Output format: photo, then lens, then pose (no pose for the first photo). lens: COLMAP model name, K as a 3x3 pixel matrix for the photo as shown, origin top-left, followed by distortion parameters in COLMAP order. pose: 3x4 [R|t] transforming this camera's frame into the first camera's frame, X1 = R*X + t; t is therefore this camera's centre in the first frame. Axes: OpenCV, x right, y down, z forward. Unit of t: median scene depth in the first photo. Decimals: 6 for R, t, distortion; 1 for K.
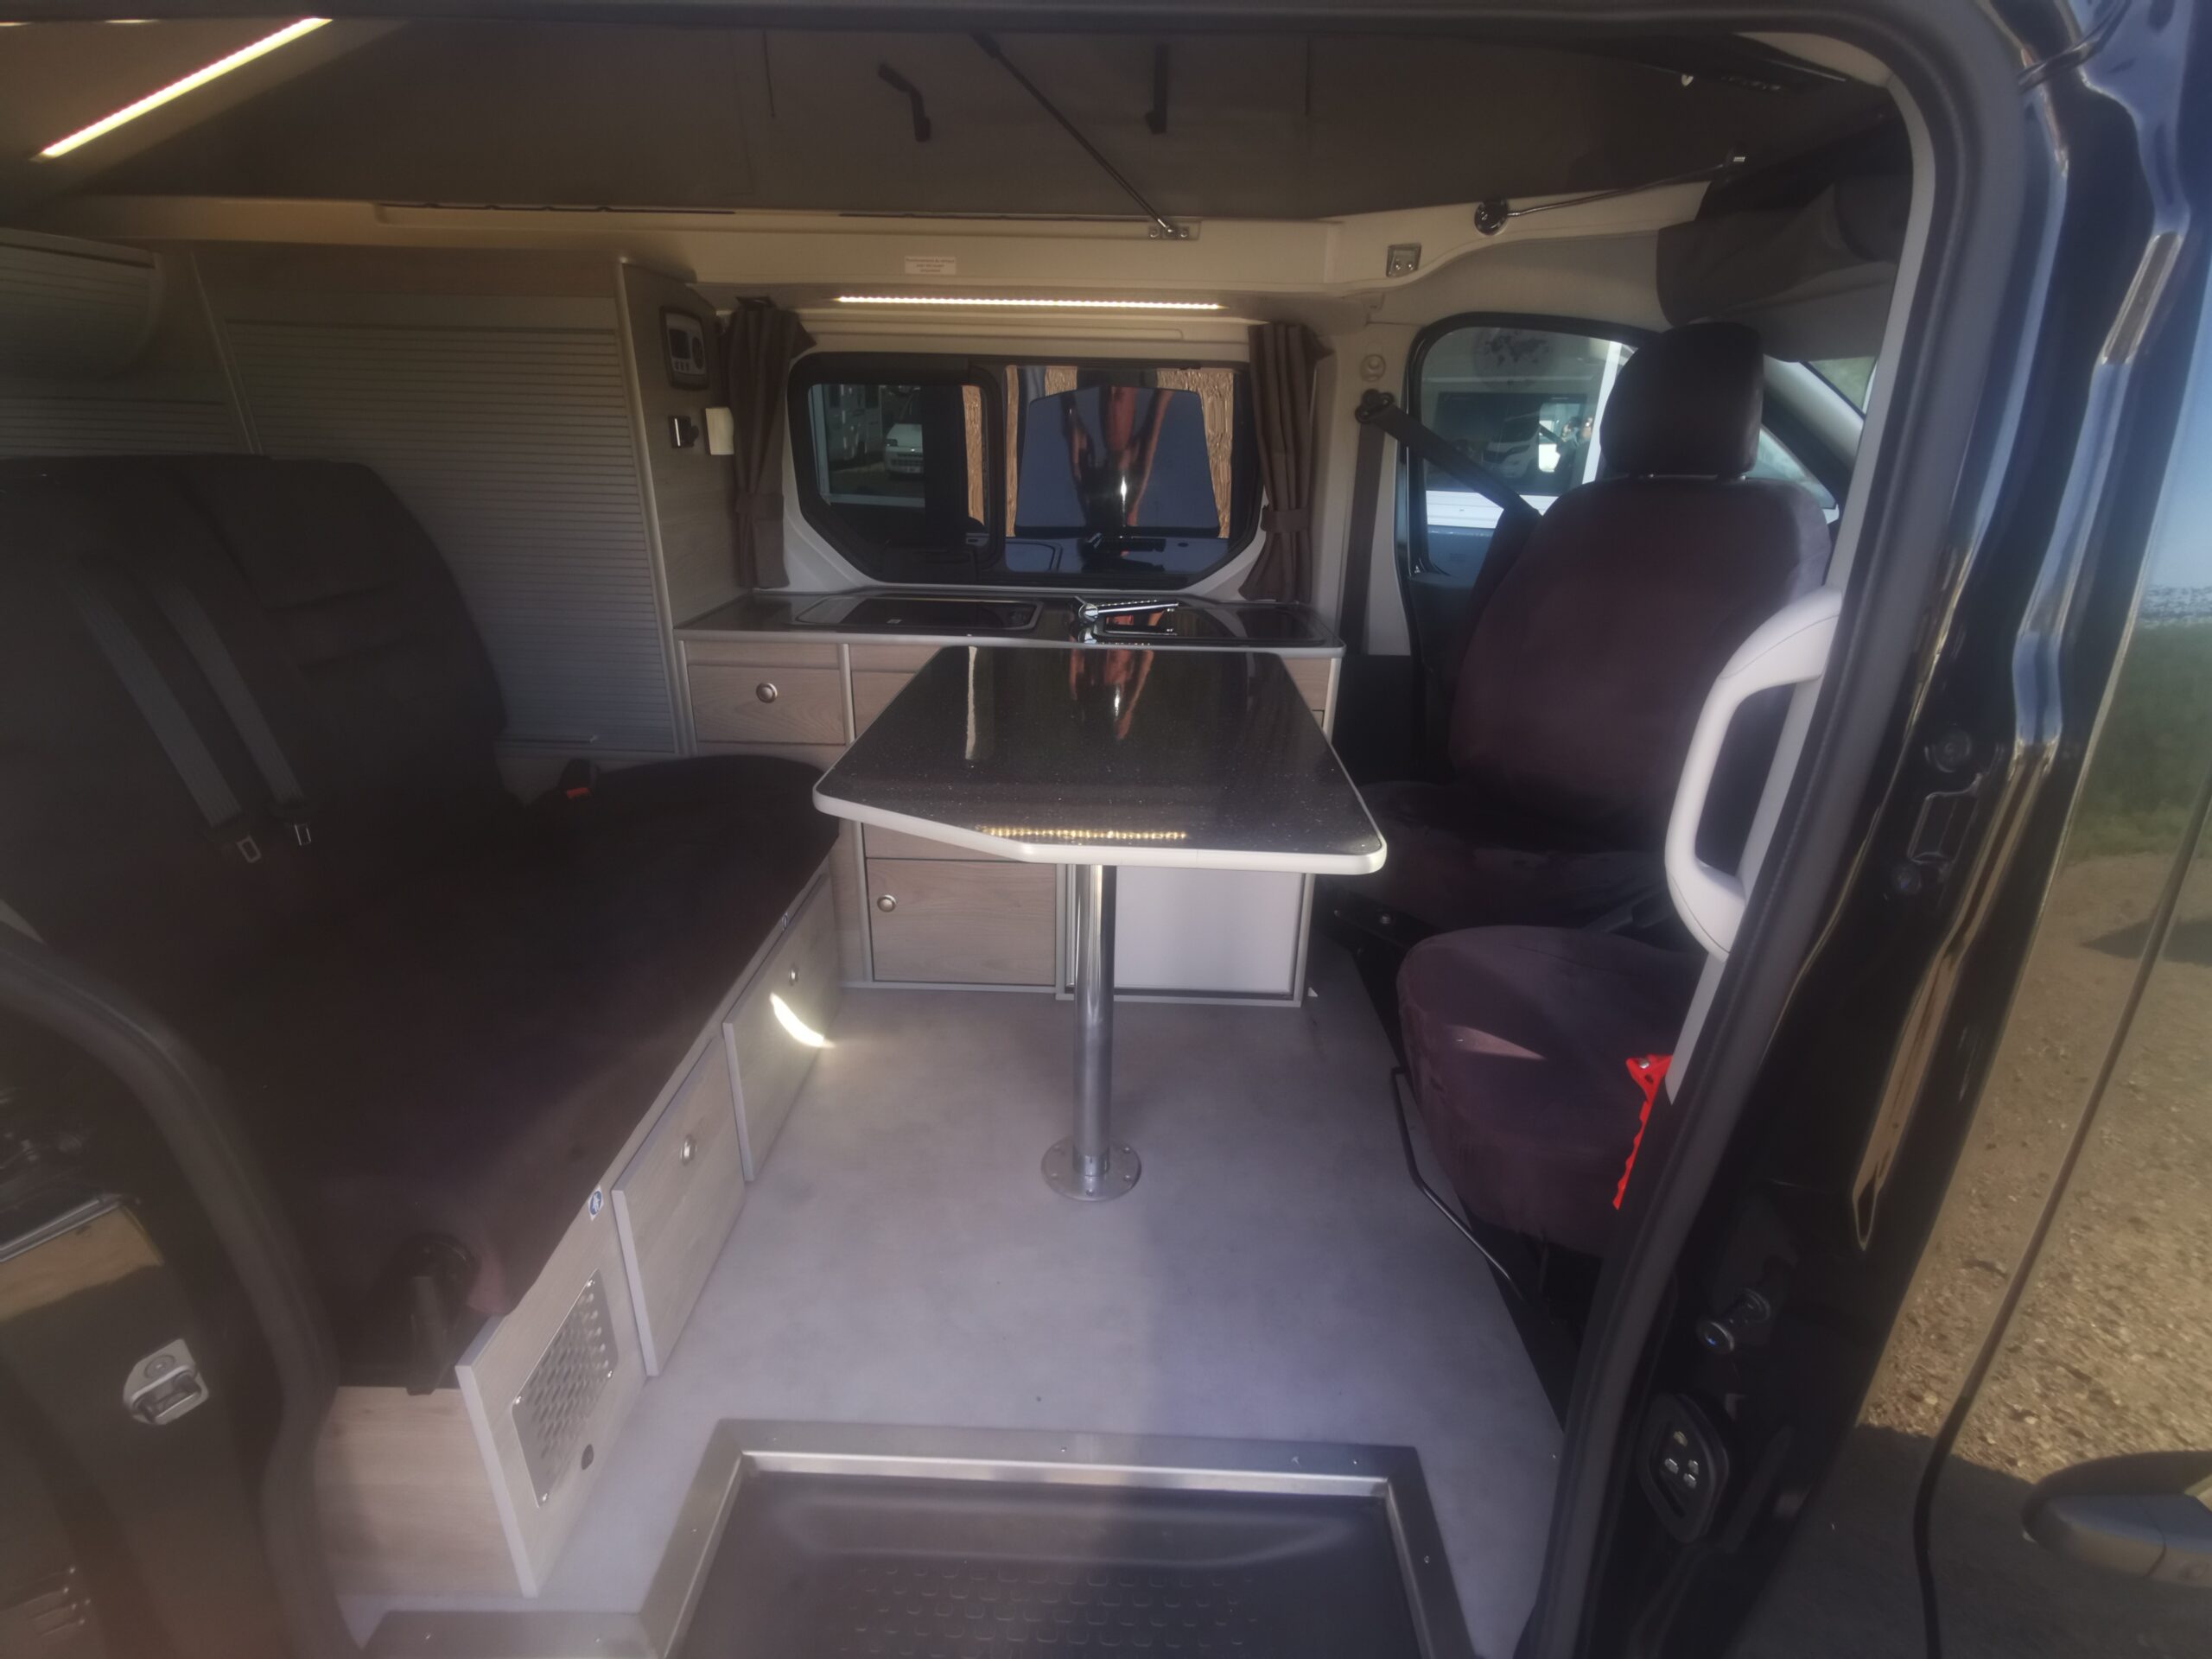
lens RADIAL K [[1017.6, 0, 1092.5], [0, 1017.6, 830.8], [0, 0, 1]] dist [0.027351, 0.000835]
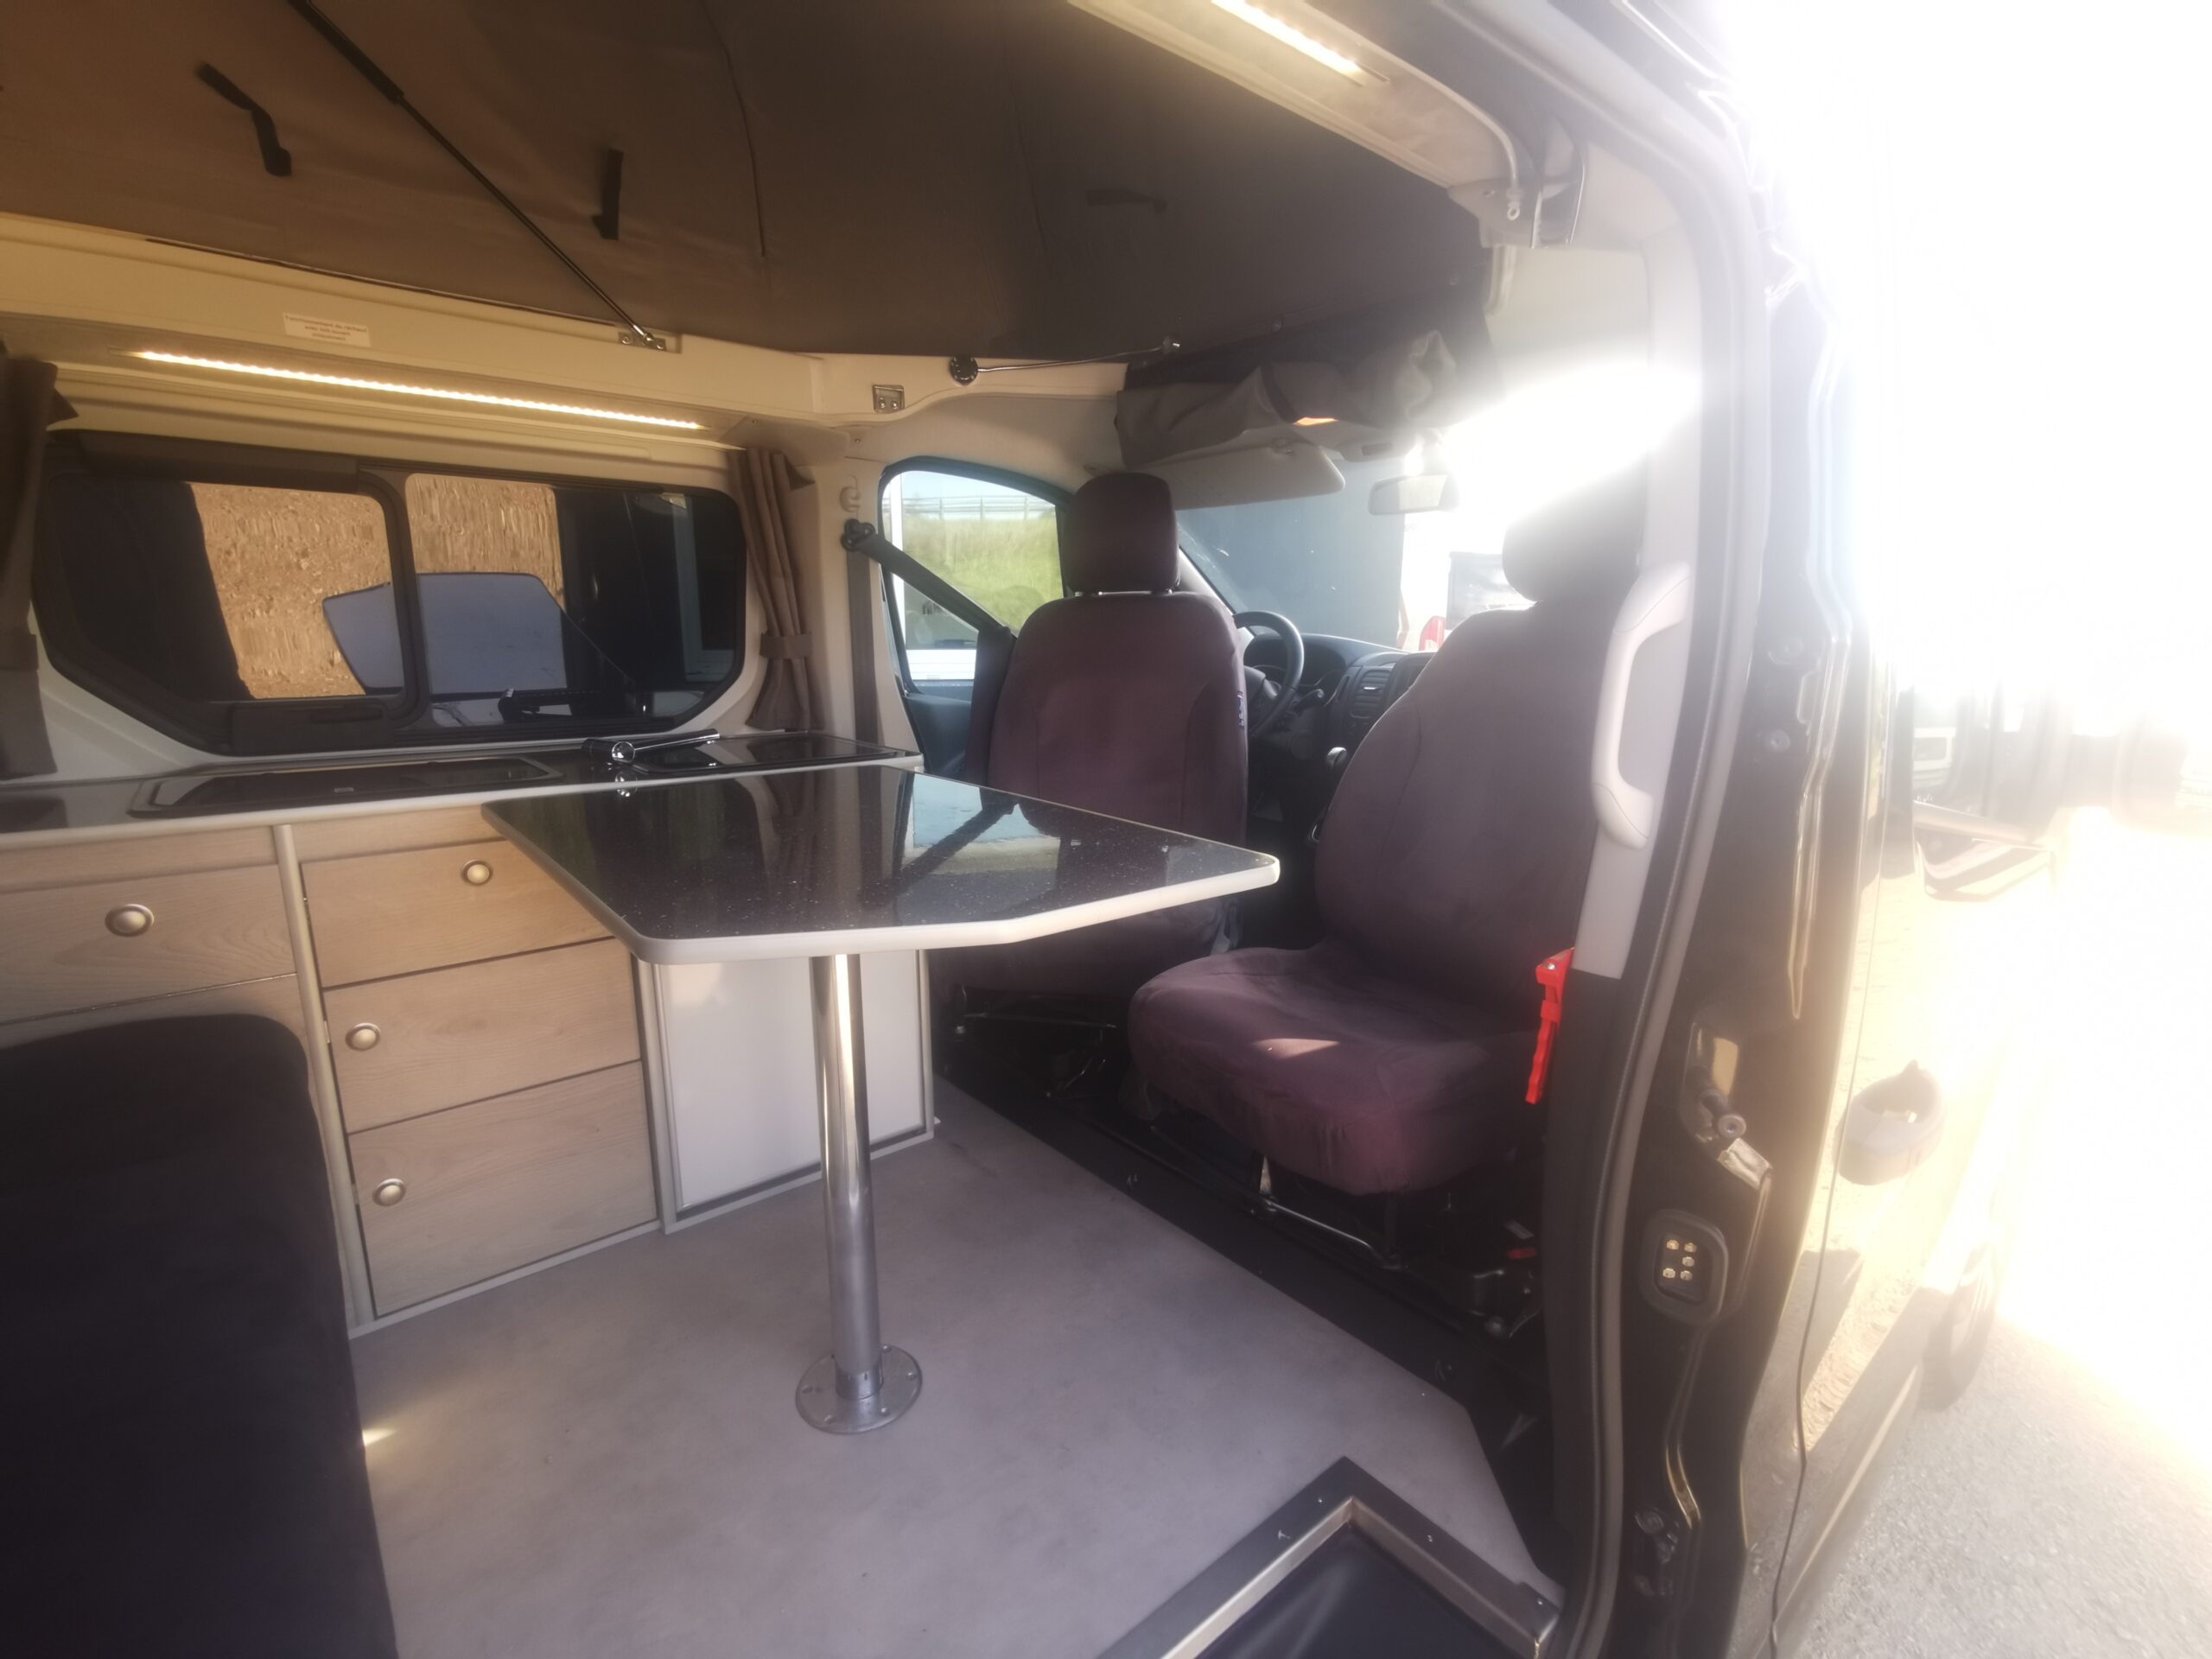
lens RADIAL K [[1031.9, 0, 1076.9], [0, 1031.9, 834.7], [0, 0, 1]] dist [0.028752, 0.006618]
pose [[0.761605, -0.151700, 0.630036, -0.278150], [0.256336, 0.963445, -0.077887, 0.014271], [-0.595189, 0.220820, 0.772650, 0.140994]]
